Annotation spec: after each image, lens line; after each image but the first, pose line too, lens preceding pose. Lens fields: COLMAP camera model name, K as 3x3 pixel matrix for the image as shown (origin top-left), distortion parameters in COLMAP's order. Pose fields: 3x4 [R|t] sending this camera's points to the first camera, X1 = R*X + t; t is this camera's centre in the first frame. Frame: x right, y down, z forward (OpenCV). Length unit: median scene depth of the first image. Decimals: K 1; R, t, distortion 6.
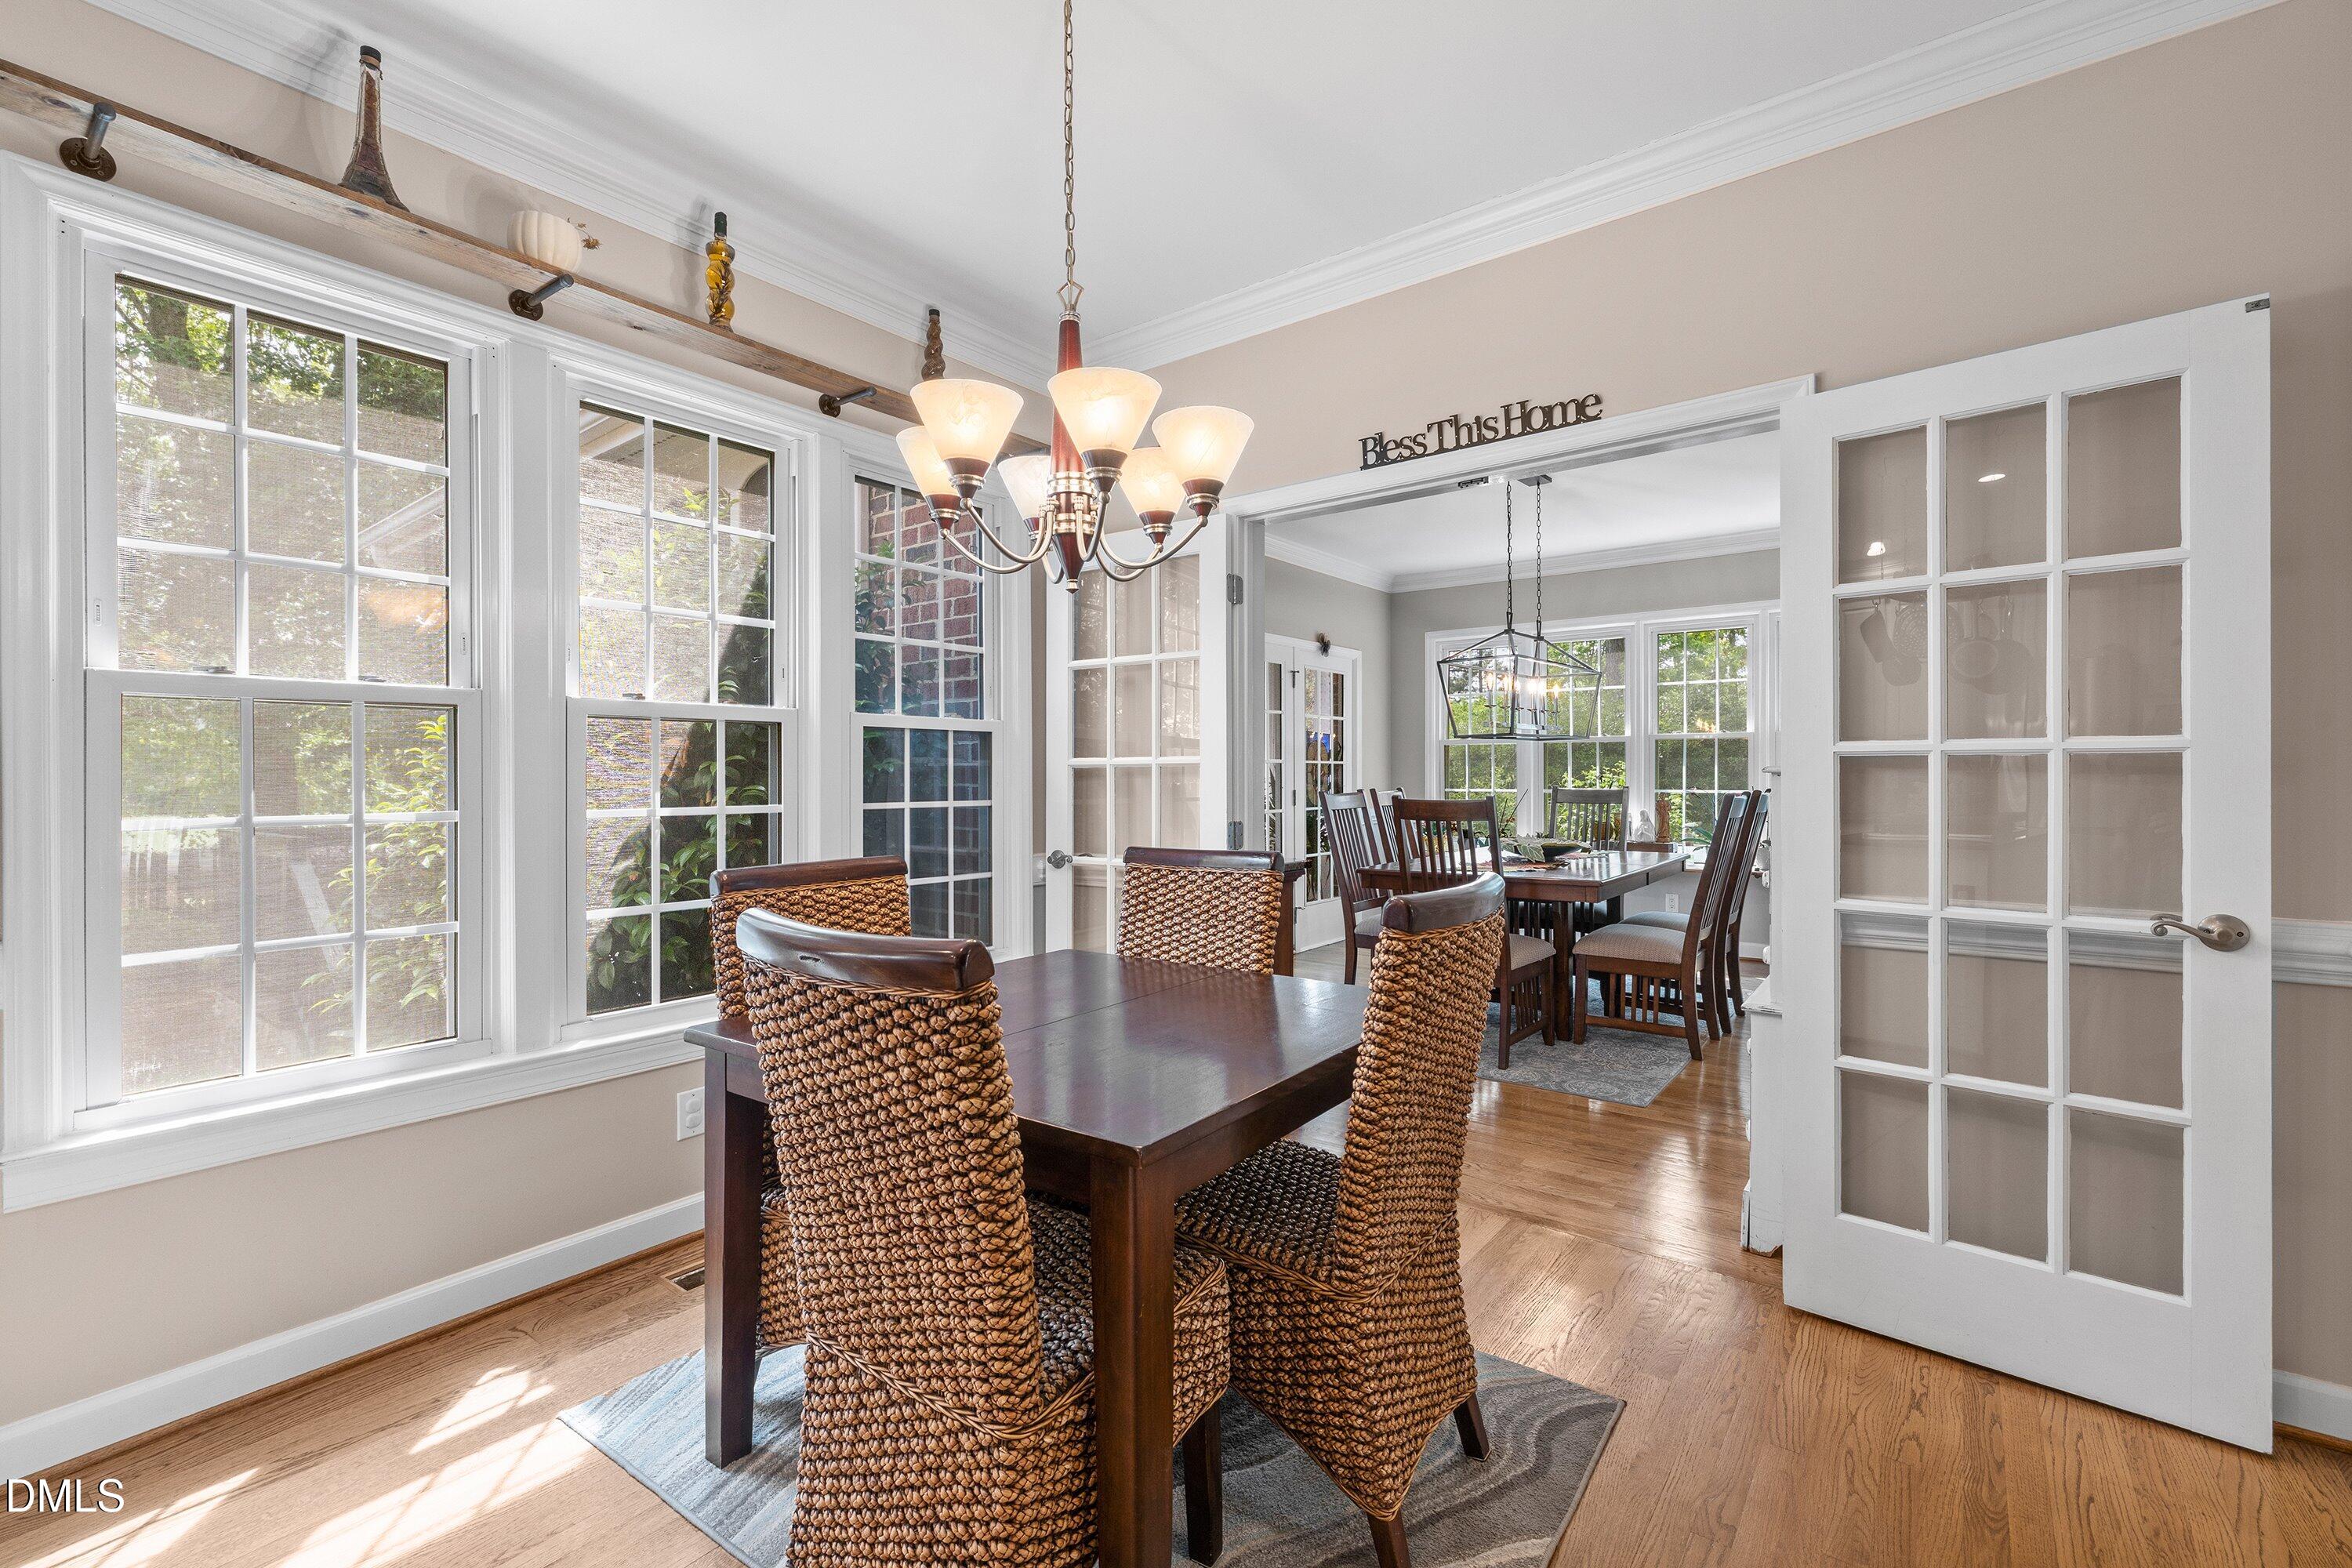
lens RADIAL K [[1021.1, 0, 1177.3], [0, 1021.1, 776.3], [0, 0, 1]] dist [-0.000832, 0.001300]
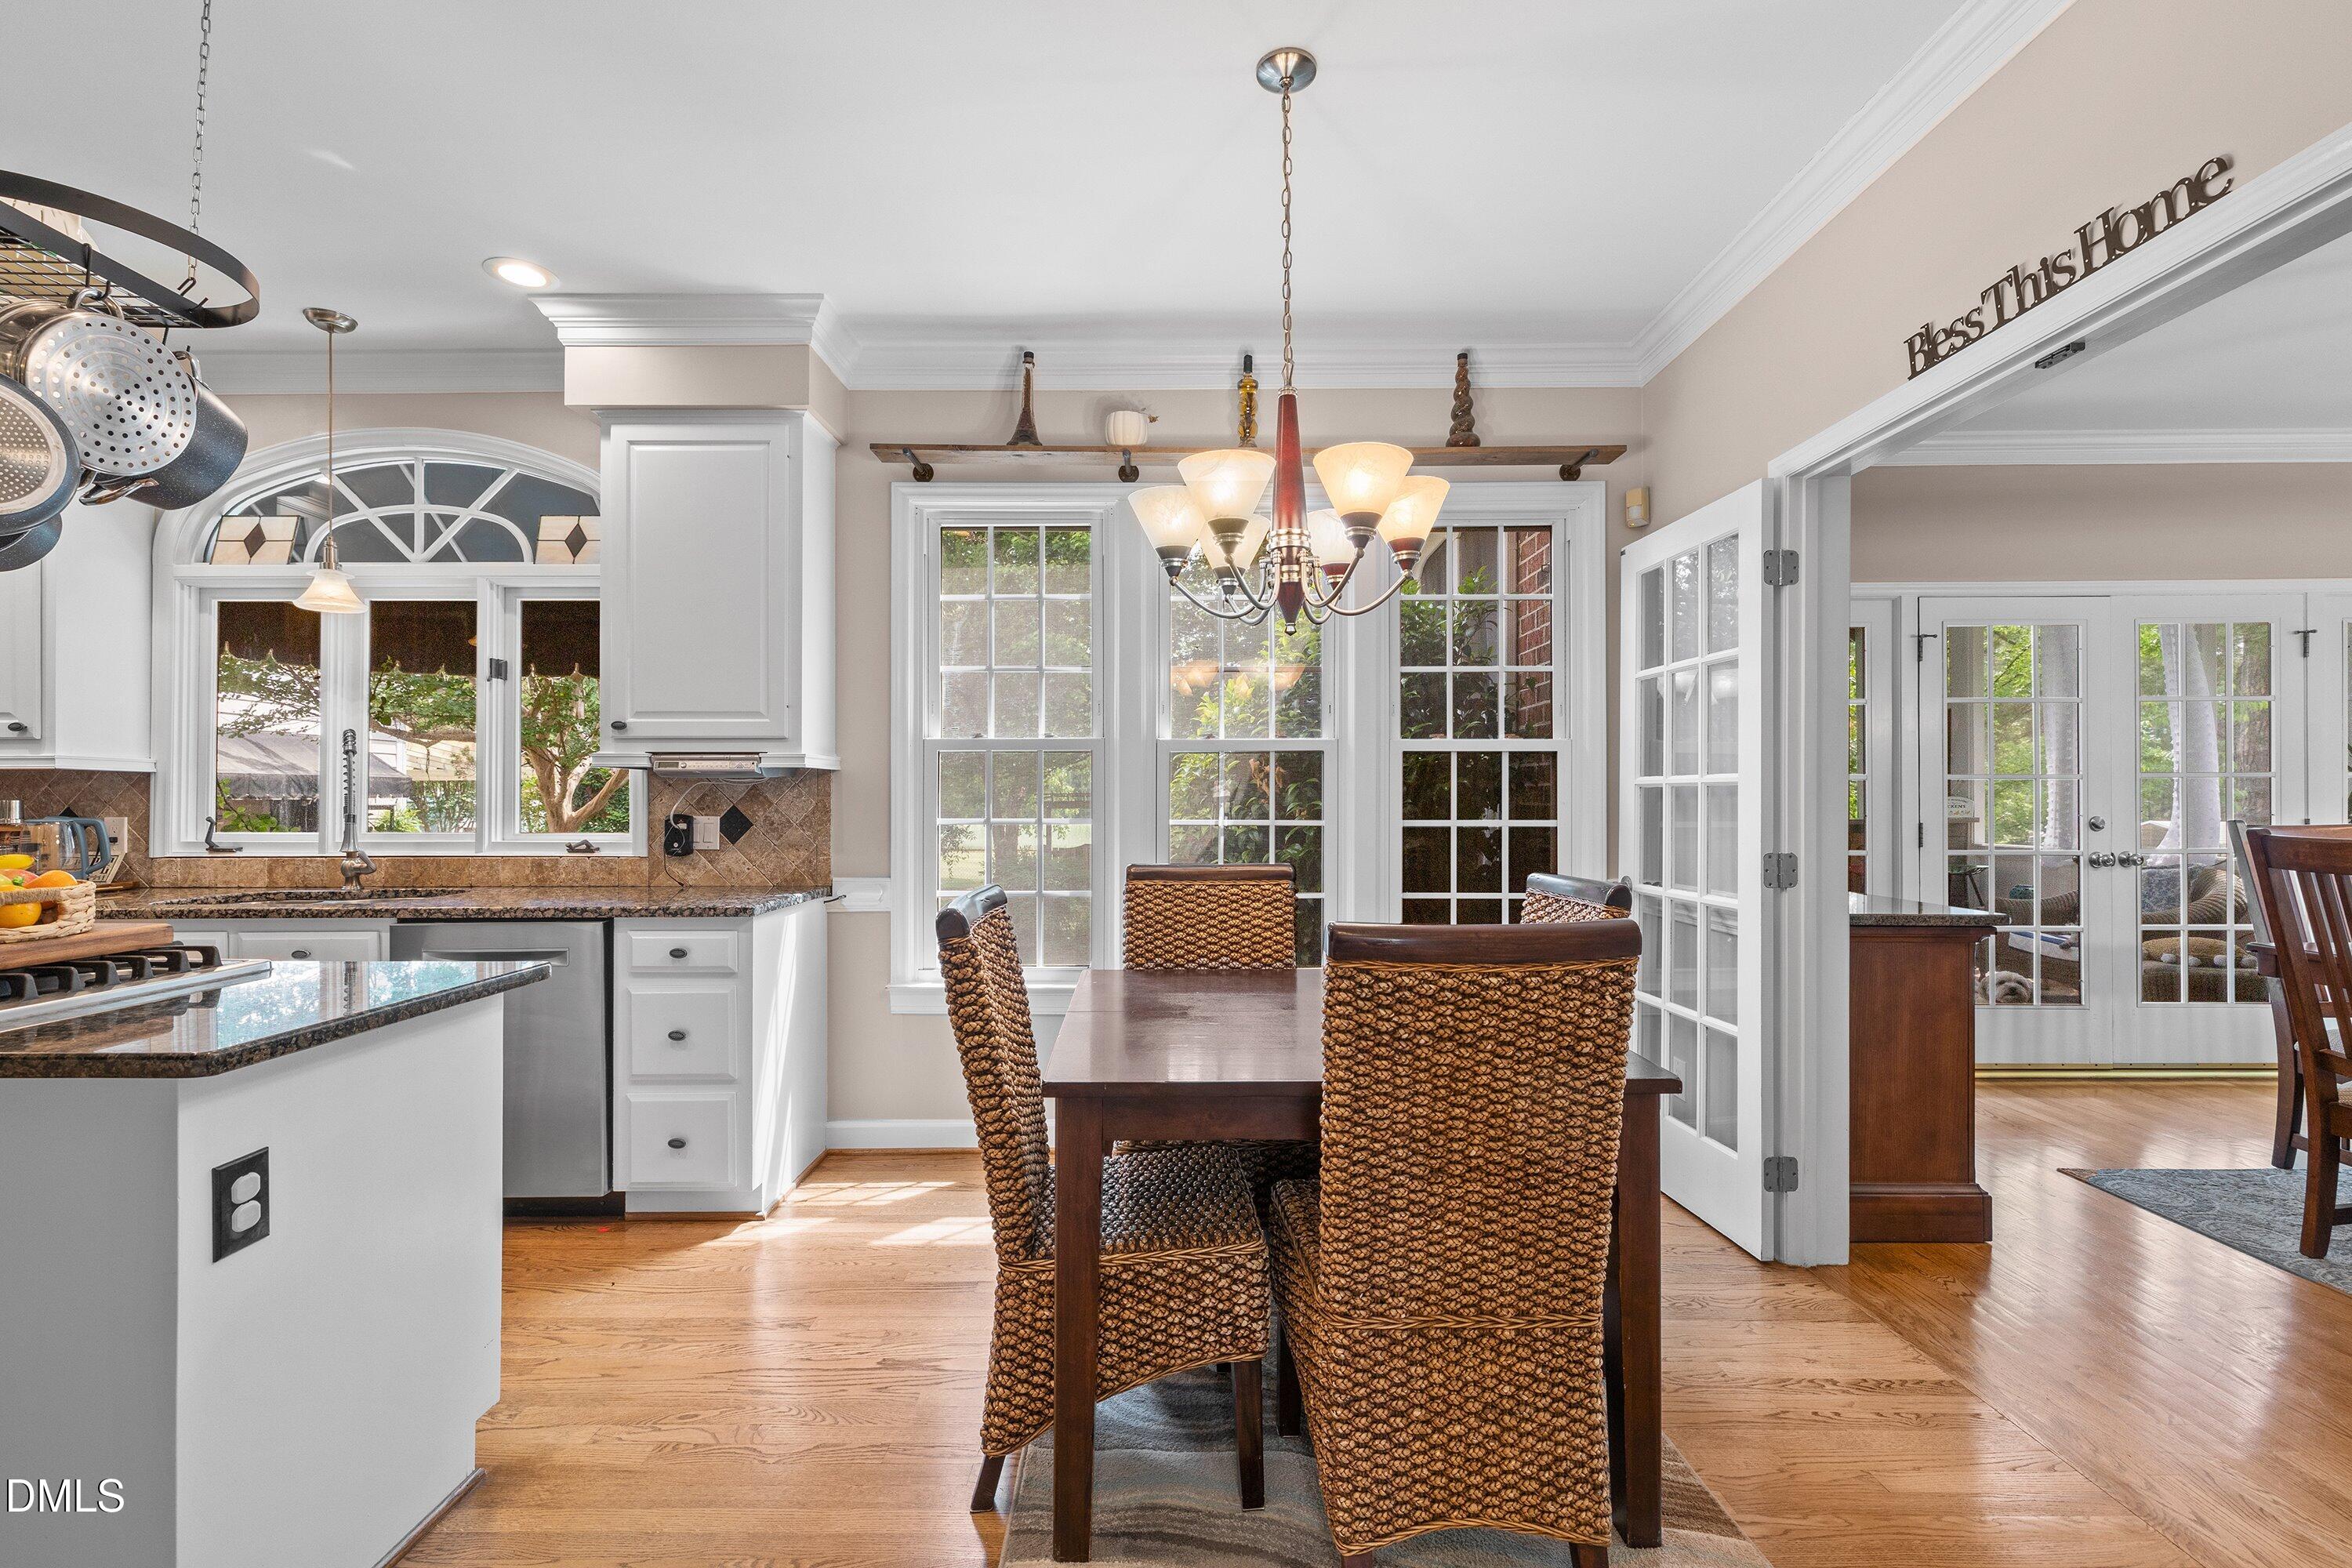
lens RADIAL K [[1021.1, 0, 1181.0], [0, 1021.1, 793.9], [0, 0, 1]] dist [-0.000832, 0.001300]
pose [[0.602785, 0.001548, -0.797902, 0.492333], [-0.002004, 0.999998, 0.000426, -0.002927], [0.797901, 0.001342, 0.602787, 0.153407]]
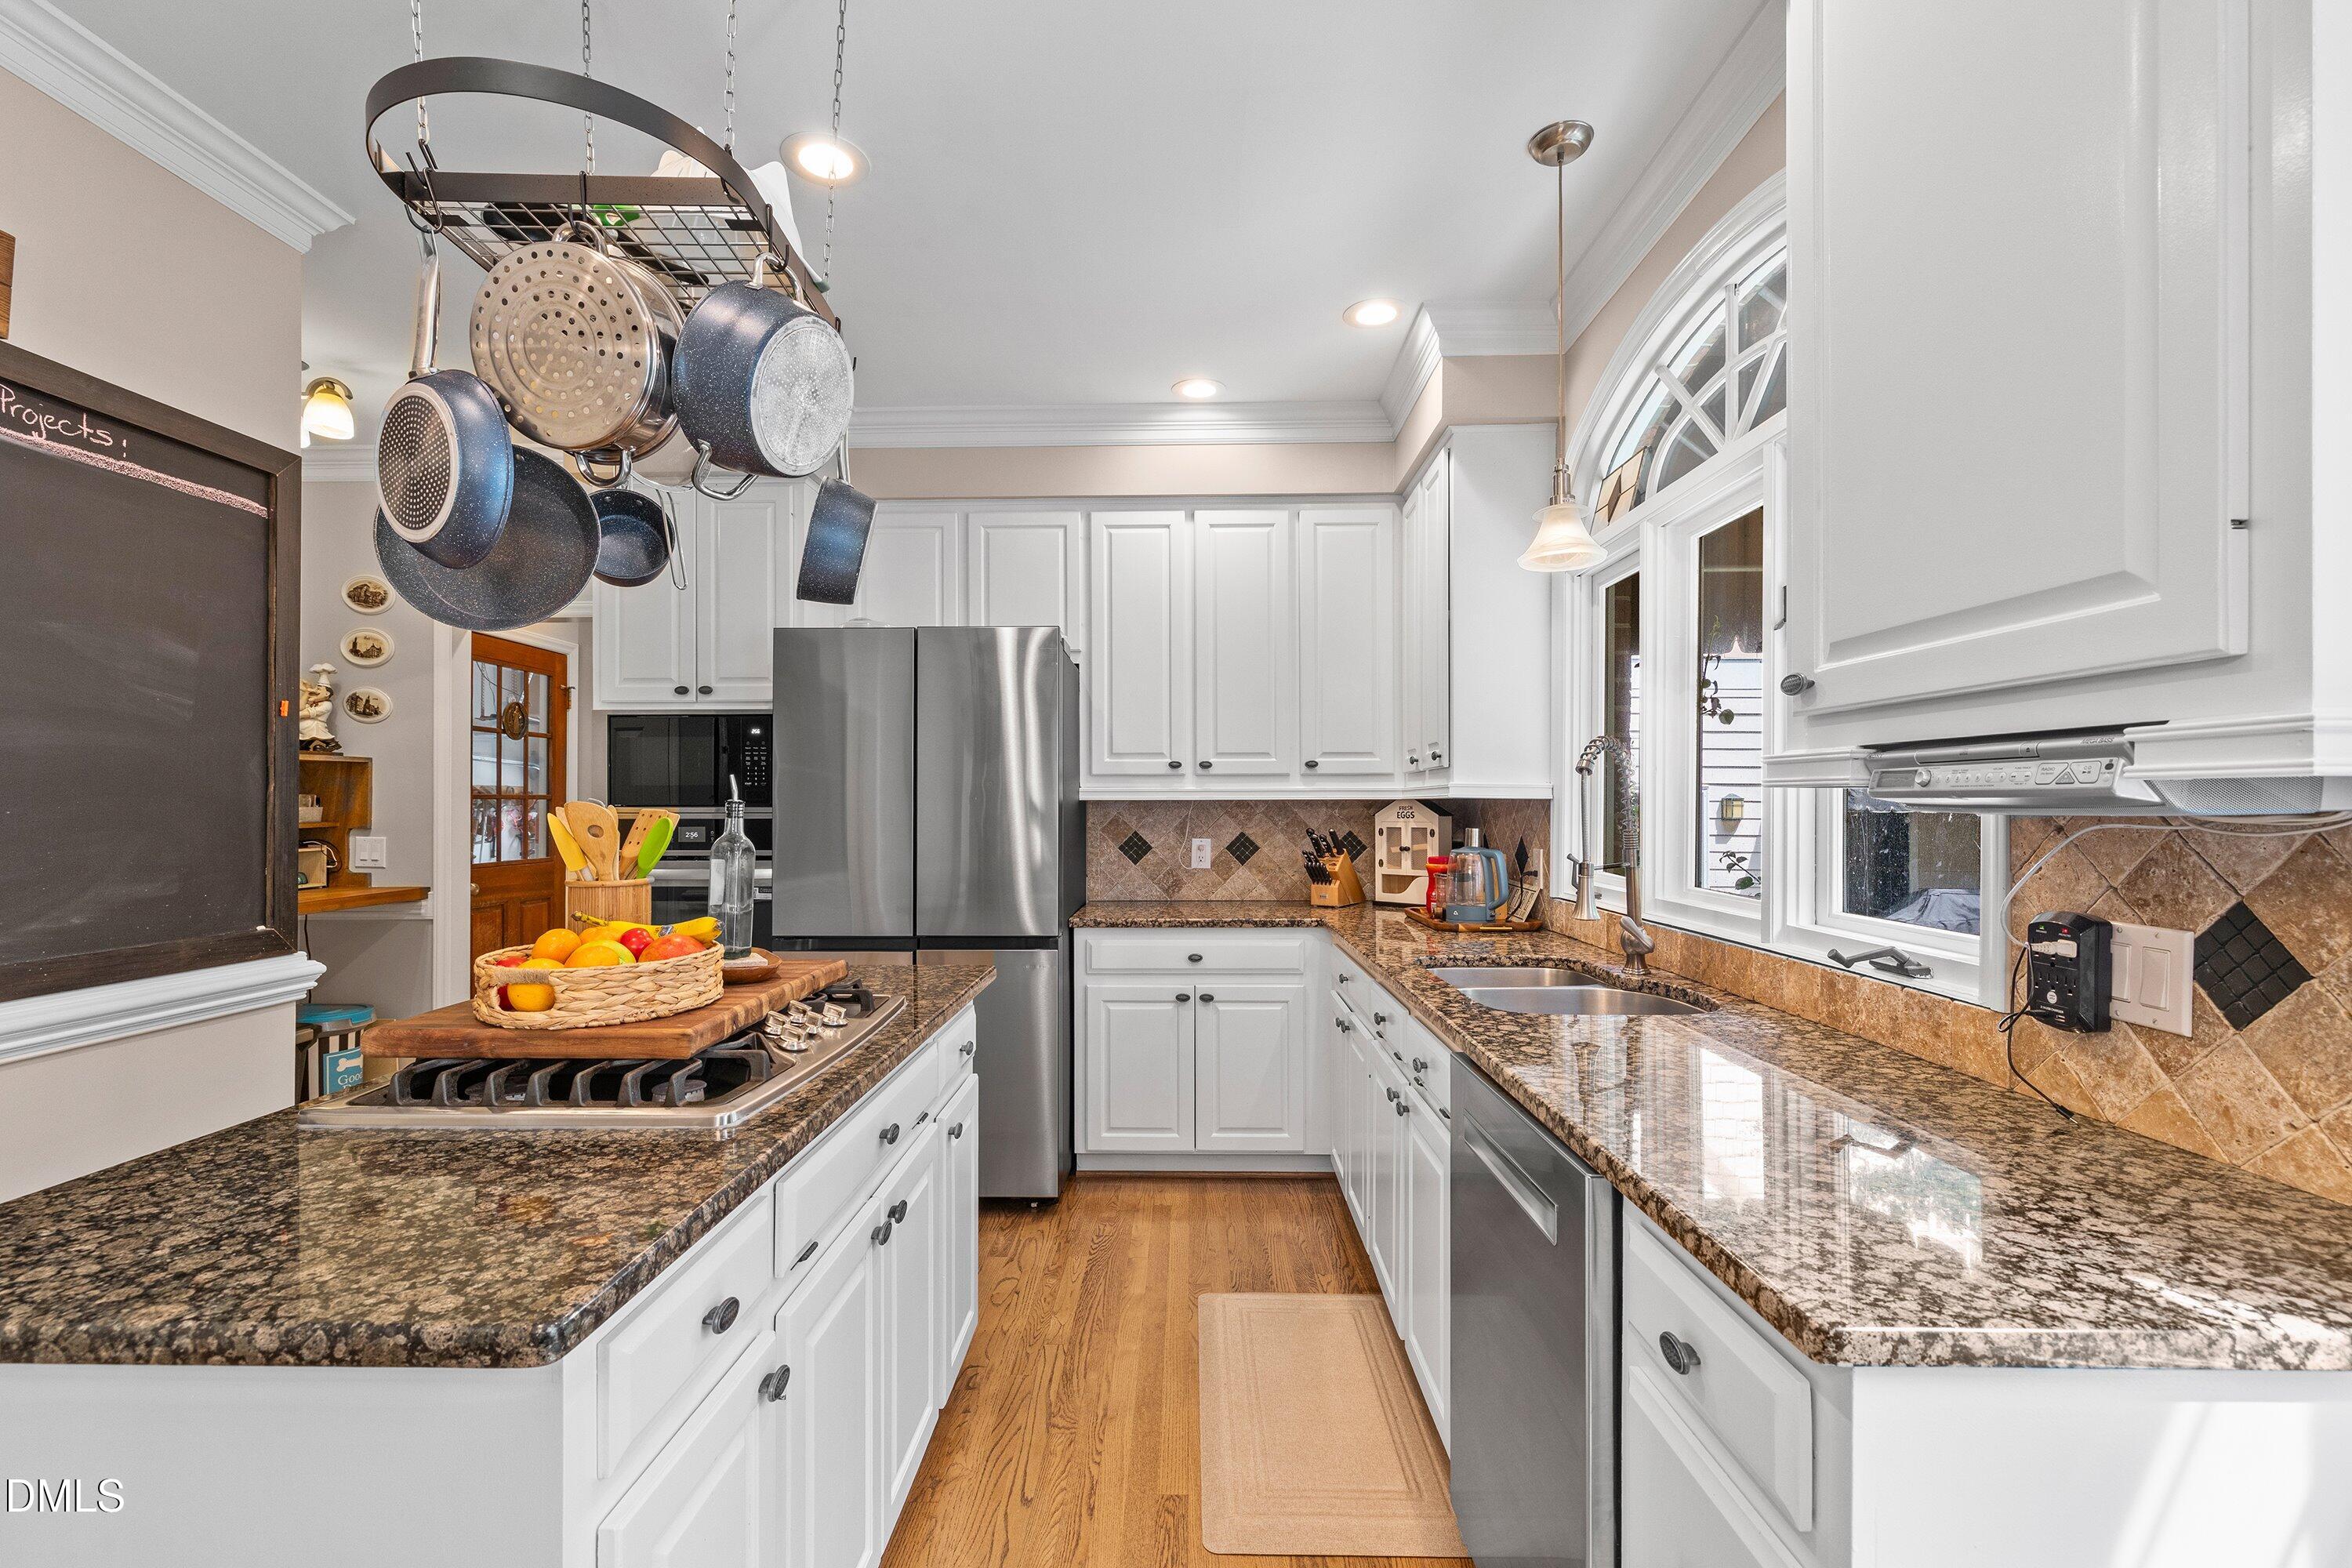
lens RADIAL K [[1021.1, 0, 1162.0], [0, 1021.1, 803.6], [0, 0, 1]] dist [-0.000832, 0.001300]
pose [[-0.809346, 0.003999, -0.587318, -0.289420], [0.002906, 0.999992, 0.002803, -0.025951], [0.587324, 0.000562, -0.809351, 0.542274]]
